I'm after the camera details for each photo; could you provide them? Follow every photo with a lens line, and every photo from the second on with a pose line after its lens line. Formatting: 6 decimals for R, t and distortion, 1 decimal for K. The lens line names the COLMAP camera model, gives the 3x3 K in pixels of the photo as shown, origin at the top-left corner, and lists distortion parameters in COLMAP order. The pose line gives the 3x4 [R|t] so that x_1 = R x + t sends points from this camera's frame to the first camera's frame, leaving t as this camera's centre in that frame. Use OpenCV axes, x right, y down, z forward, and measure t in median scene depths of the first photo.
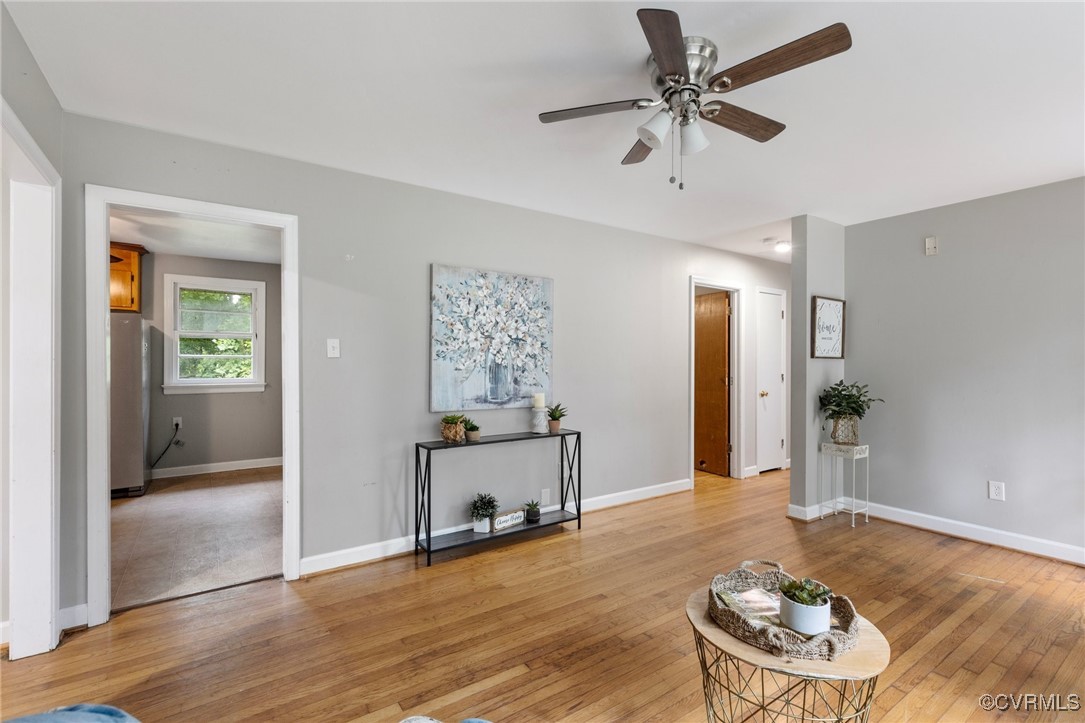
lens RADIAL K [[494.1, 0, 539.2], [0, 494.1, 359.7], [0, 0, 1]] dist [0.000350, 0.000117]
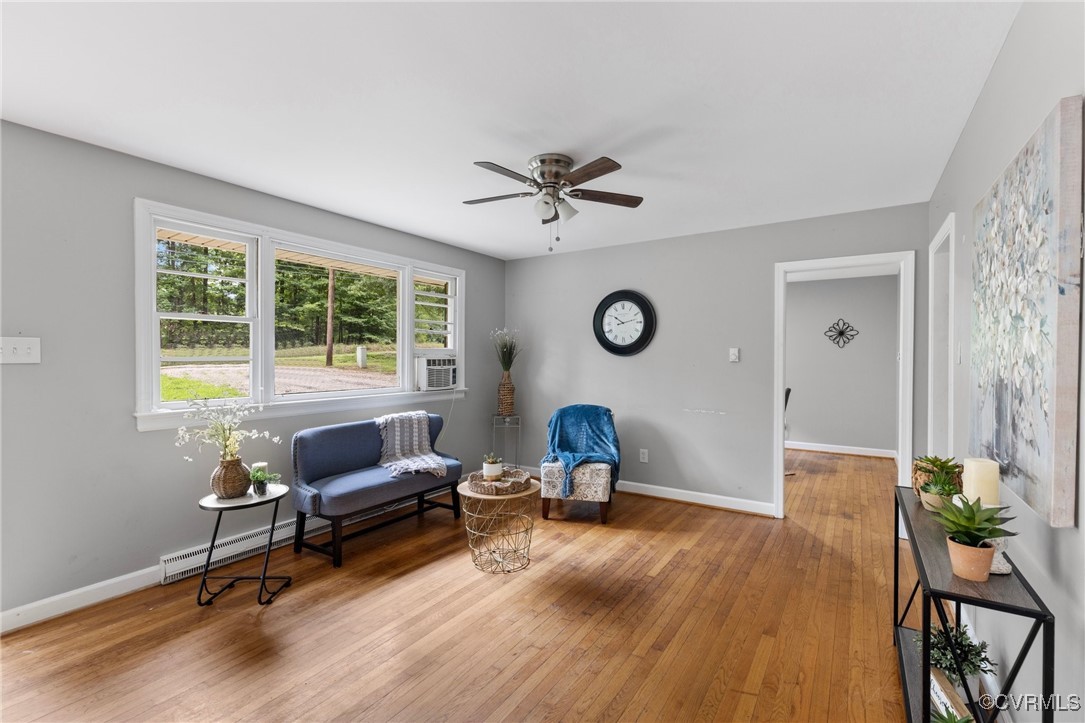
lens RADIAL K [[494.1, 0, 542.9], [0, 494.1, 358.8], [0, 0, 1]] dist [0.000350, 0.000117]
pose [[-0.920819, 0.003605, -0.389973, 0.812145], [0.001338, 0.999981, 0.006084, -0.027536], [0.389988, 0.005080, -0.920806, 2.163871]]
